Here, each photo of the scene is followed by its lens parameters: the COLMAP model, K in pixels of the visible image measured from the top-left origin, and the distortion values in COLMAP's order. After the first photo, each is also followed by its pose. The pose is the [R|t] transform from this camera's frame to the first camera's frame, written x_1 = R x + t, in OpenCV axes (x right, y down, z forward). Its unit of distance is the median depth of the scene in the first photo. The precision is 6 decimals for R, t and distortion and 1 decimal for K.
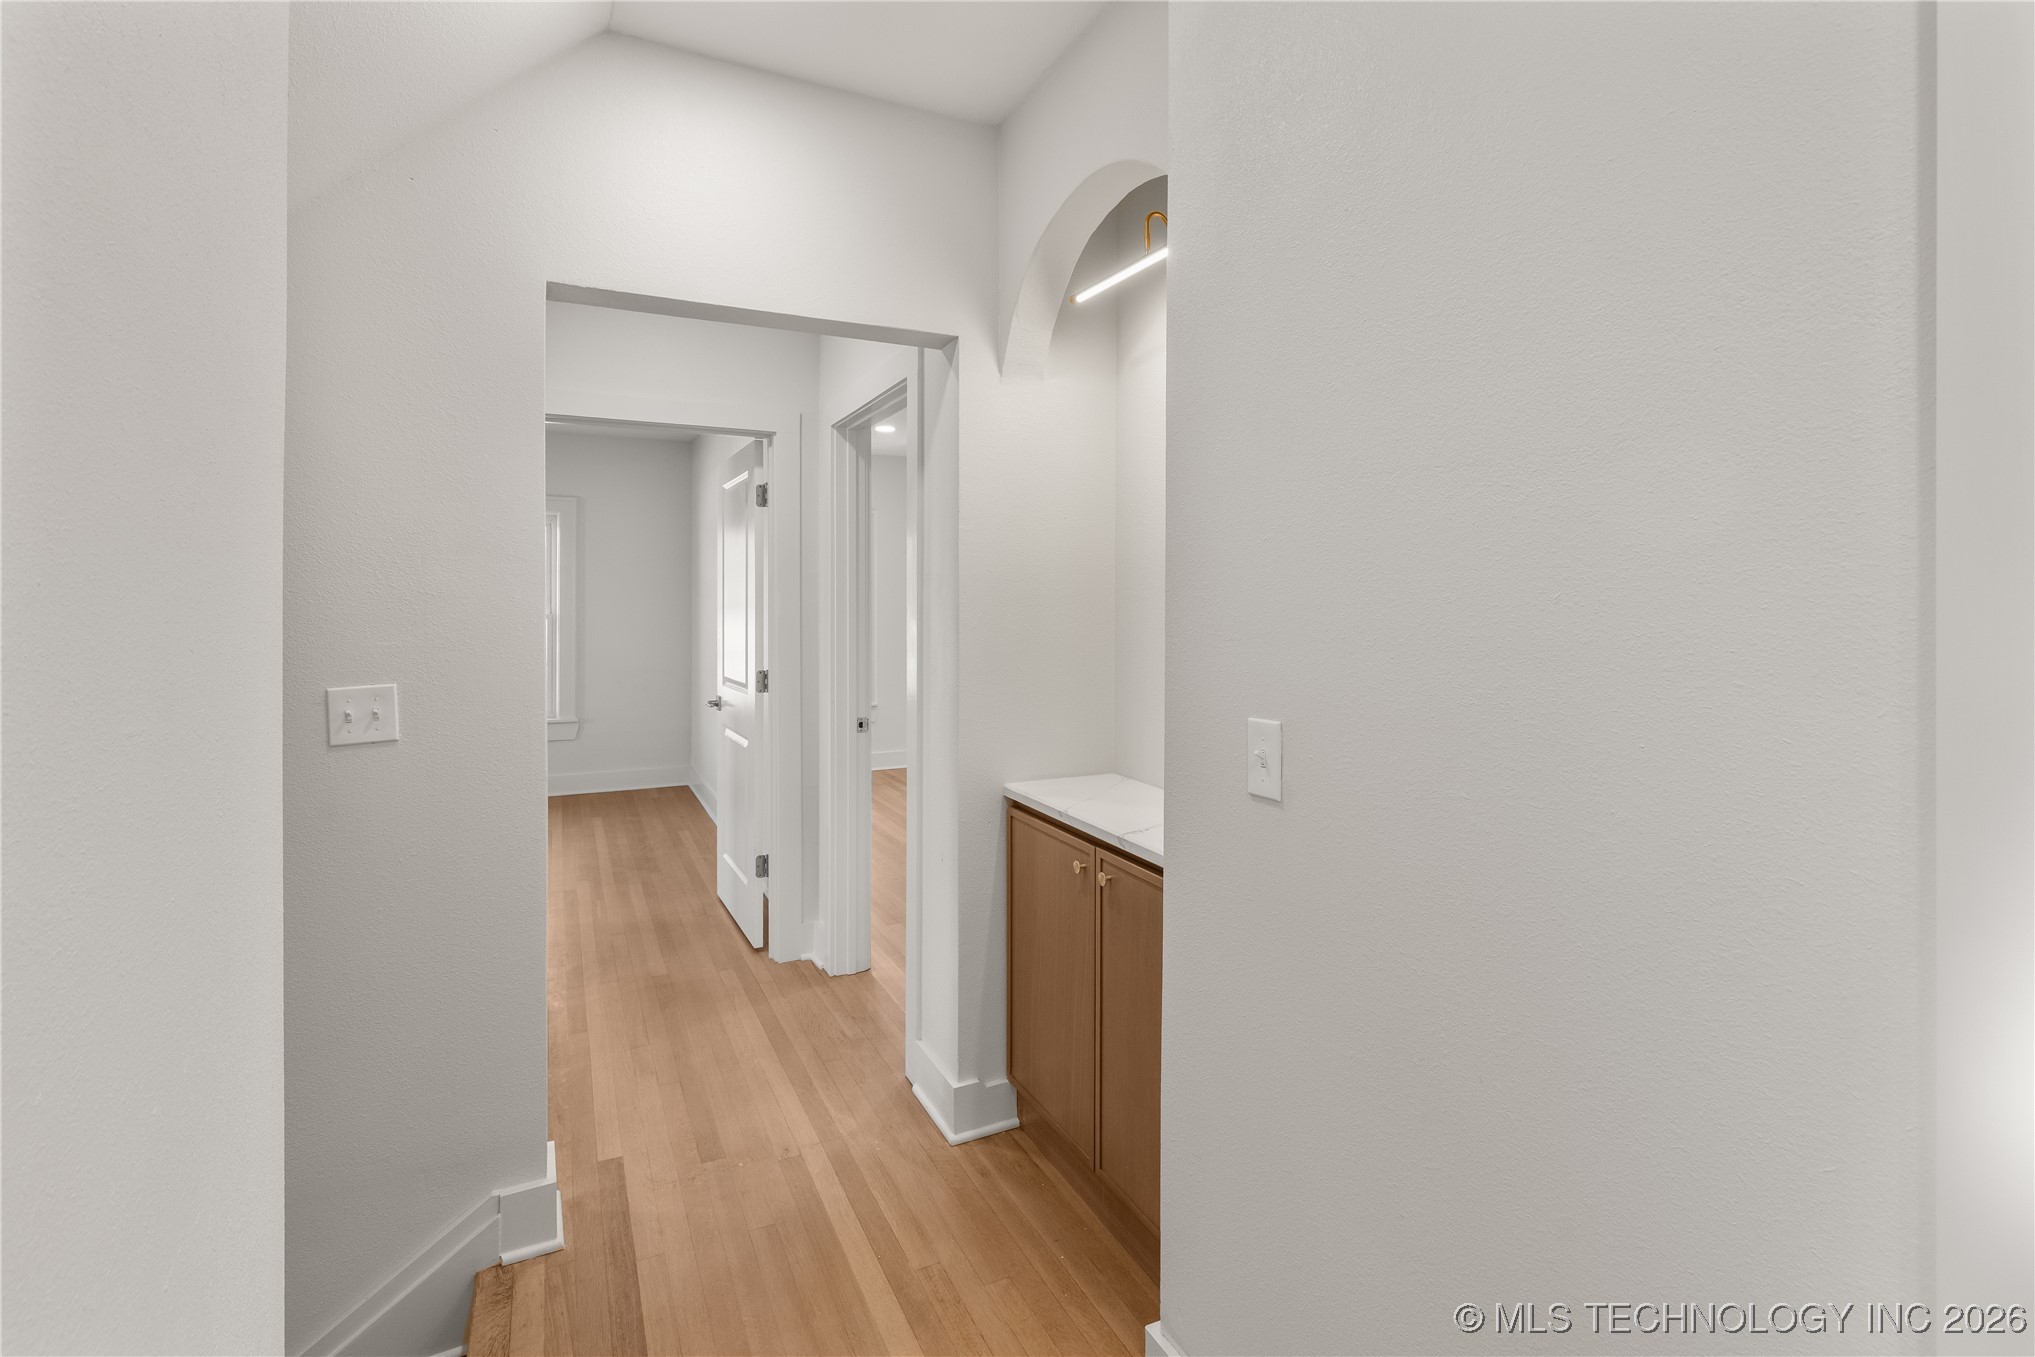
lens RADIAL K [[944.2, 0, 1006.0], [0, 944.2, 601.3], [0, 0, 1]] dist [0.001382, -0.002334]
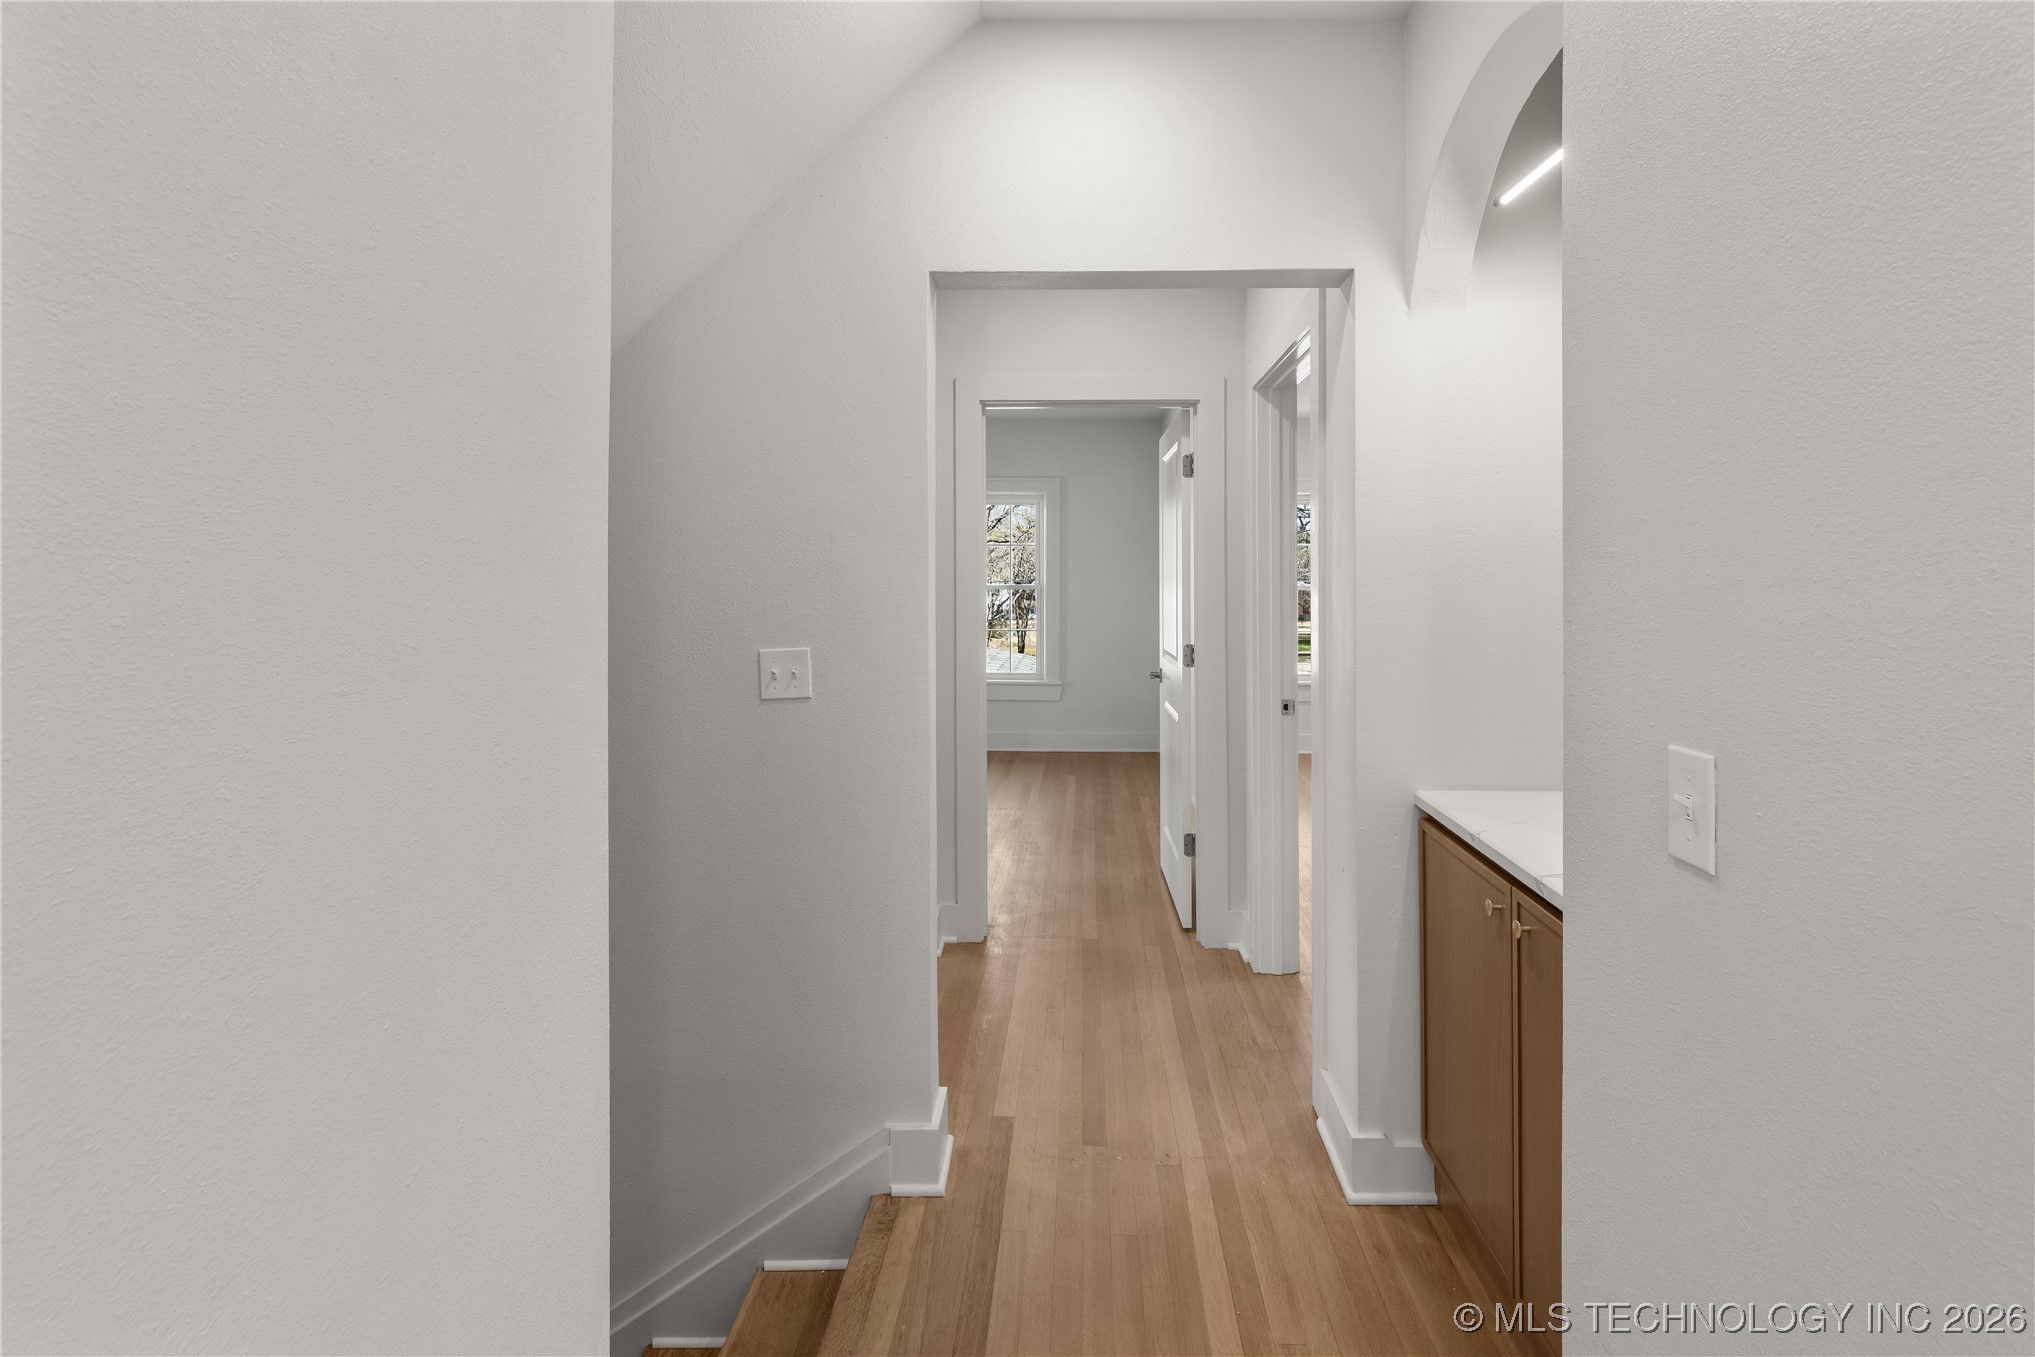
lens RADIAL K [[944.2, 0, 1051.9], [0, 944.2, 565.4], [0, 0, 1]] dist [0.001382, -0.002334]
pose [[0.890366, -0.003334, -0.455233, 0.096742], [-0.000207, 0.999970, -0.007730, -0.001199], [0.455245, 0.006976, 0.890339, 0.104067]]
